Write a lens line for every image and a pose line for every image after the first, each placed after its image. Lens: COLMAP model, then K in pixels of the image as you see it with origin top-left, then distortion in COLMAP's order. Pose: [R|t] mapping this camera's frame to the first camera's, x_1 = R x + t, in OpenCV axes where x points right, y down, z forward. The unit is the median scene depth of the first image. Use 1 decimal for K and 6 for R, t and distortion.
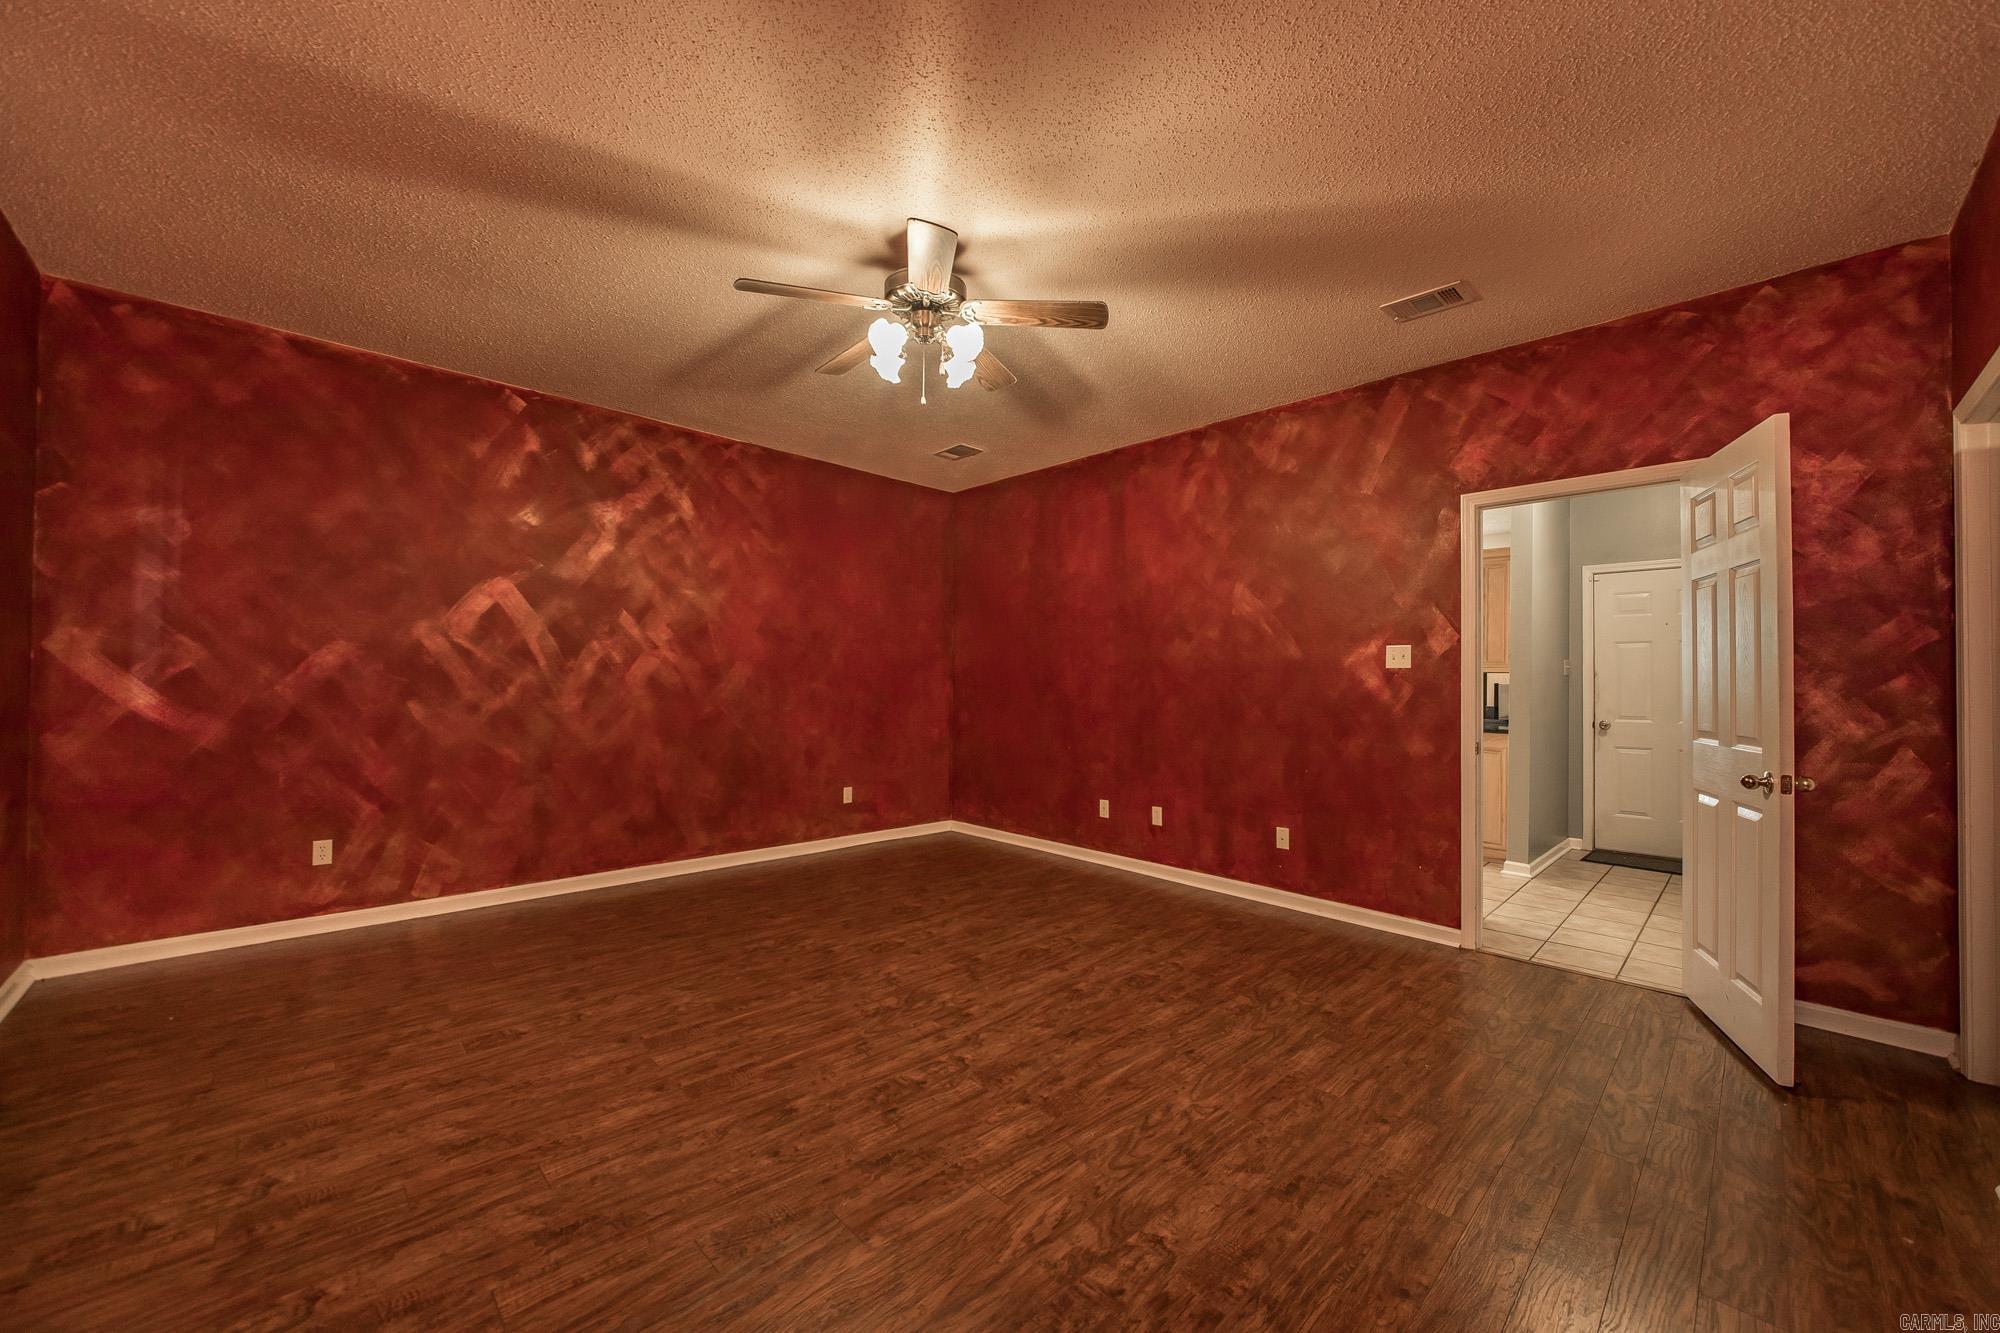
lens RADIAL K [[748.2, 0, 998.7], [0, 748.2, 678.7], [0, 0, 1]] dist [-0.004514, 0.001135]
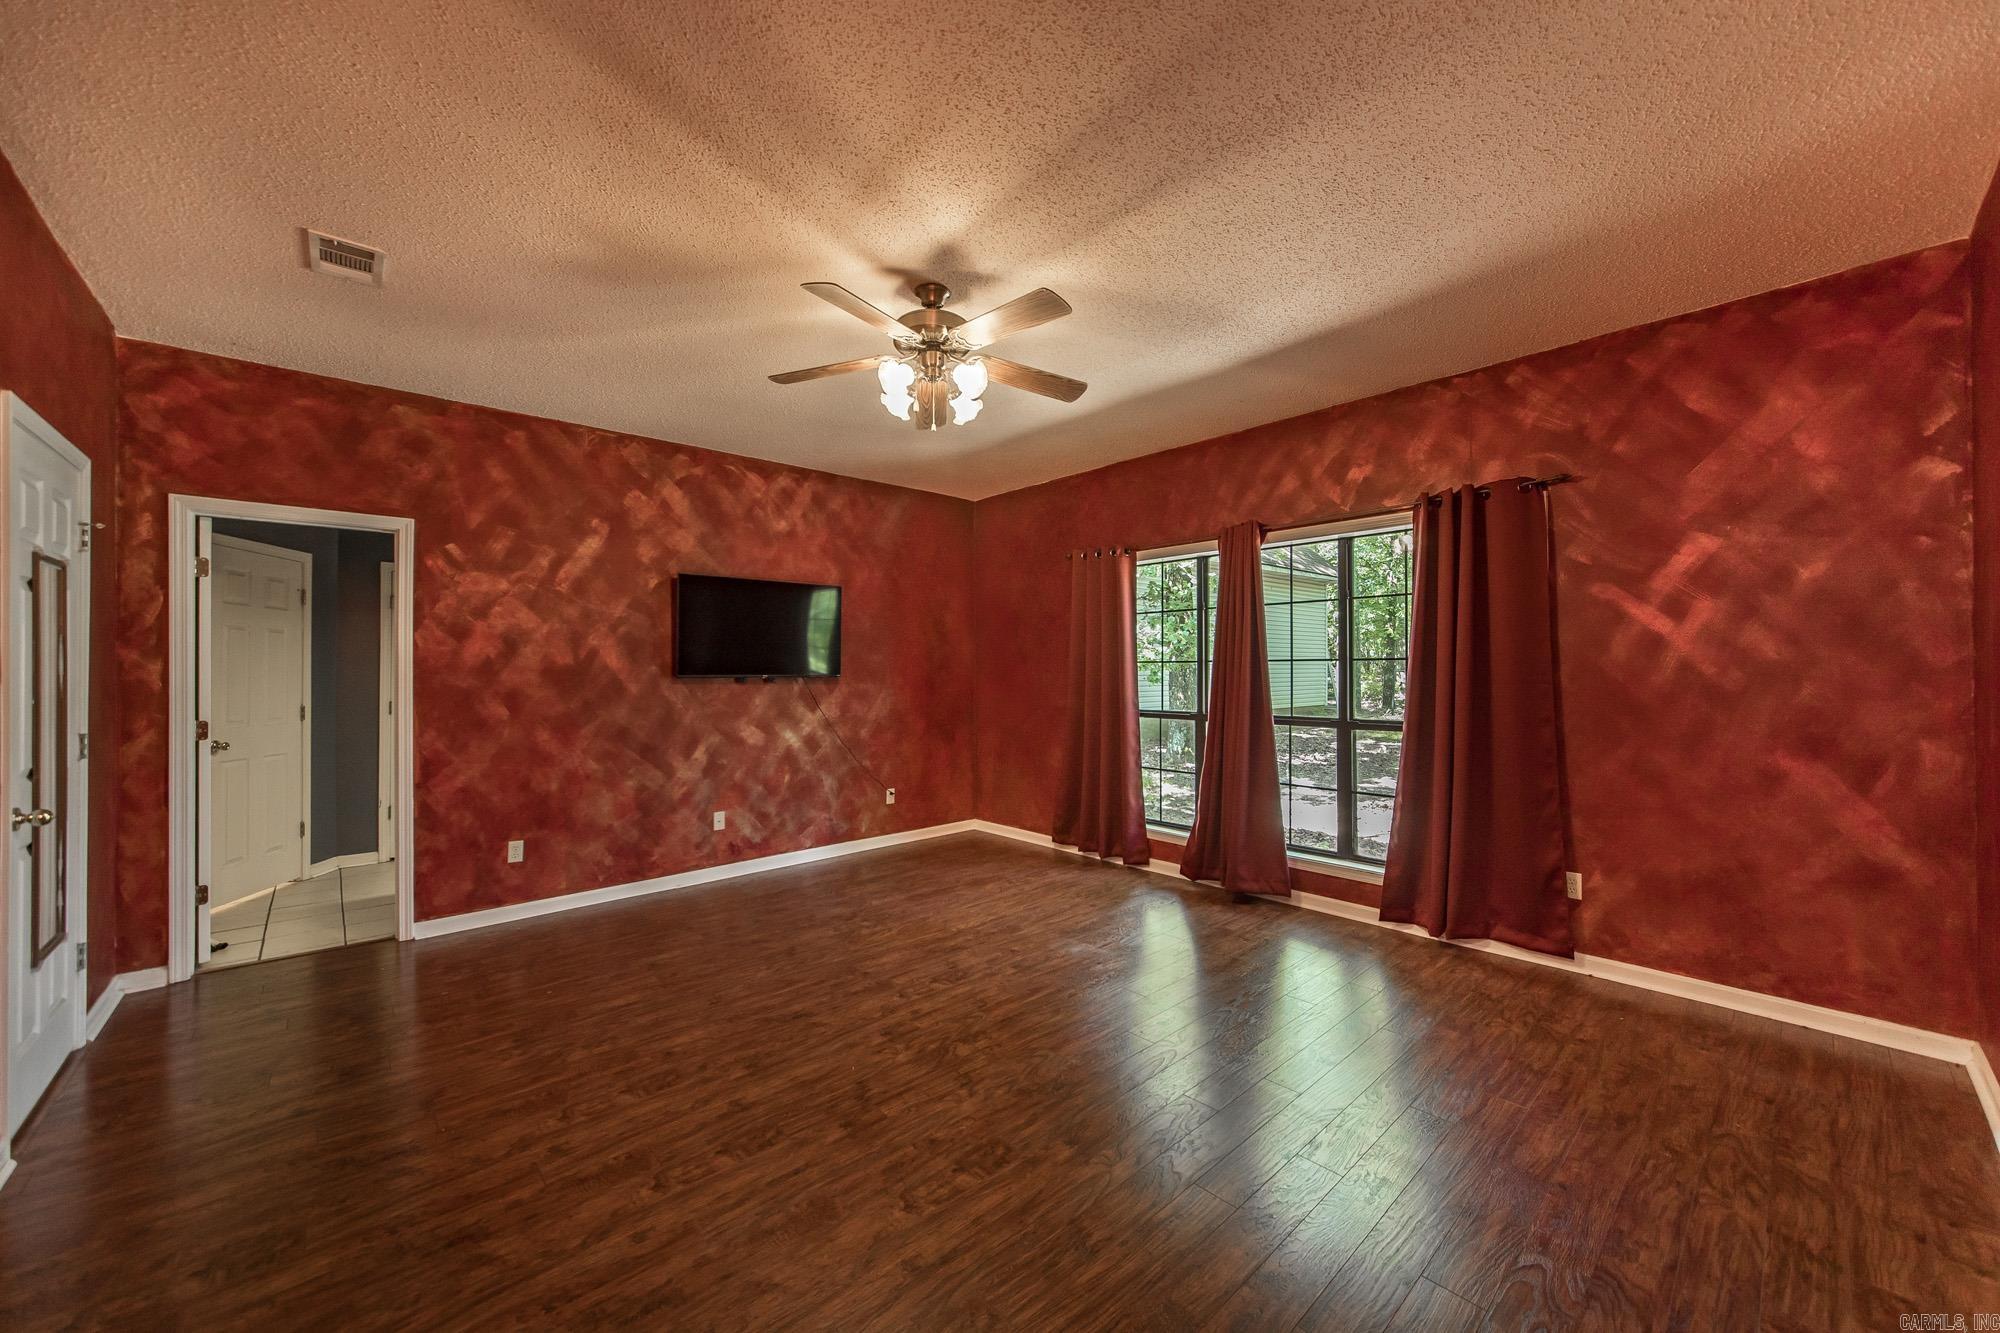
lens RADIAL K [[748.2, 0, 1008.6], [0, 748.2, 674.7], [0, 0, 1]] dist [-0.004514, 0.001135]
pose [[-0.999787, -0.007928, 0.019048, -0.164540], [-0.007910, 0.999968, 0.001023, -0.030035], [-0.019056, 0.000872, -0.999818, 1.479454]]
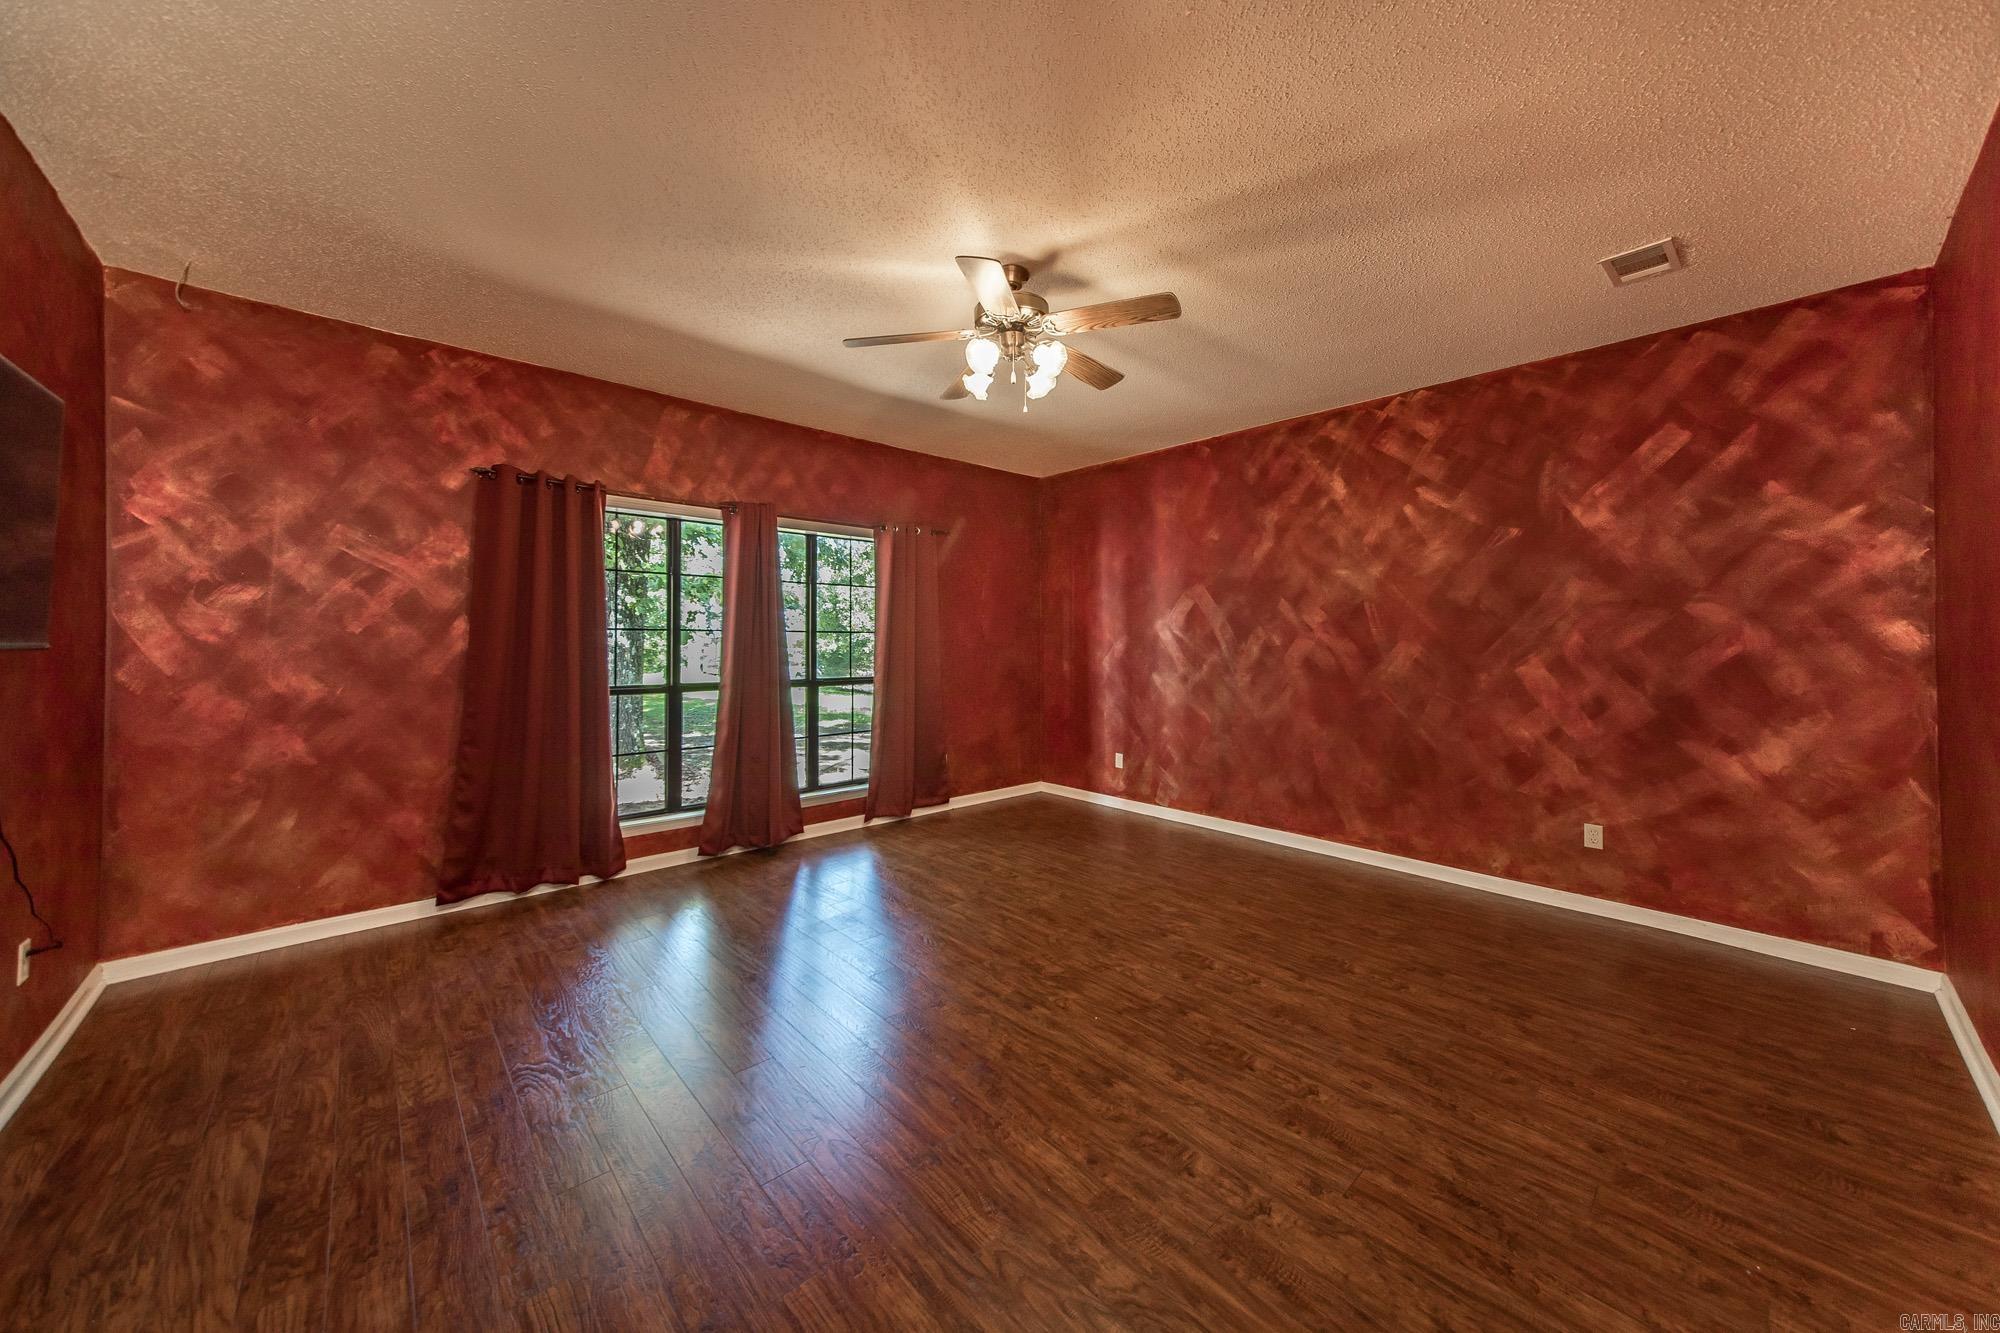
lens RADIAL K [[697.3, 0, 995.6], [0, 697.3, 634.9], [0, 0, 1]] dist [0.009539, -0.000127]
pose [[-0.026675, -0.023146, -0.999376, 0.661188], [0.003874, 0.999722, -0.023257, -0.017030], [0.999637, -0.004492, -0.026578, 0.723047]]
